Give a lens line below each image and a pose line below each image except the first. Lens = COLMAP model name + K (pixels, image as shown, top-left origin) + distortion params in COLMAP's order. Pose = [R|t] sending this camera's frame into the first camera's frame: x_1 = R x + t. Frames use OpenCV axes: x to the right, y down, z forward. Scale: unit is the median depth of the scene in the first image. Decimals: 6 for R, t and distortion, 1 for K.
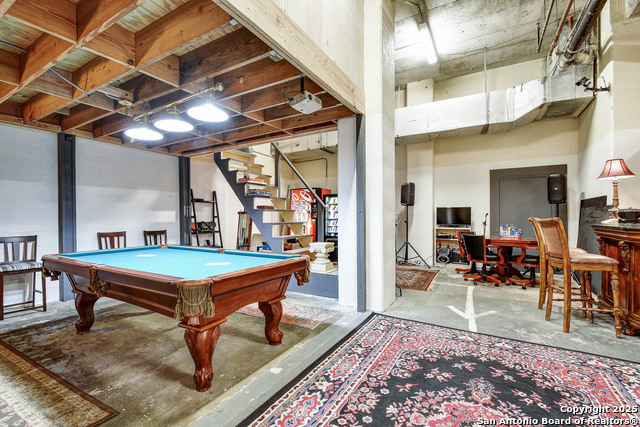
lens RADIAL K [[291.1, 0, 318.8], [0, 291.1, 215.5], [0, 0, 1]] dist [0.016438, -0.011467]
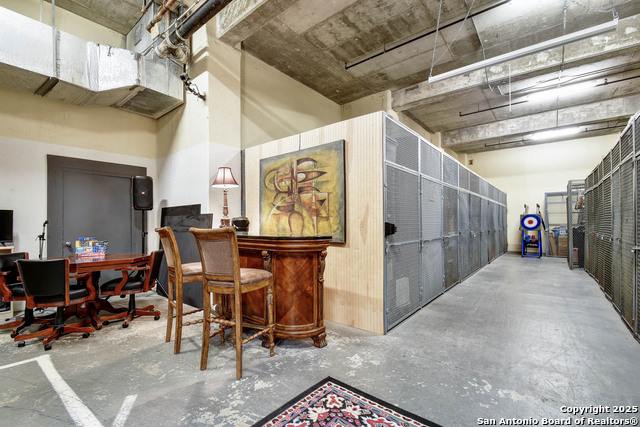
lens RADIAL K [[291.1, 0, 335.9], [0, 291.1, 221.5], [0, 0, 1]] dist [0.016438, -0.011467]
pose [[0.174216, 0.008250, 0.984673, 0.074886], [0.001218, 0.999962, -0.008593, 0.000162], [-0.984707, 0.002696, 0.174200, 0.328785]]
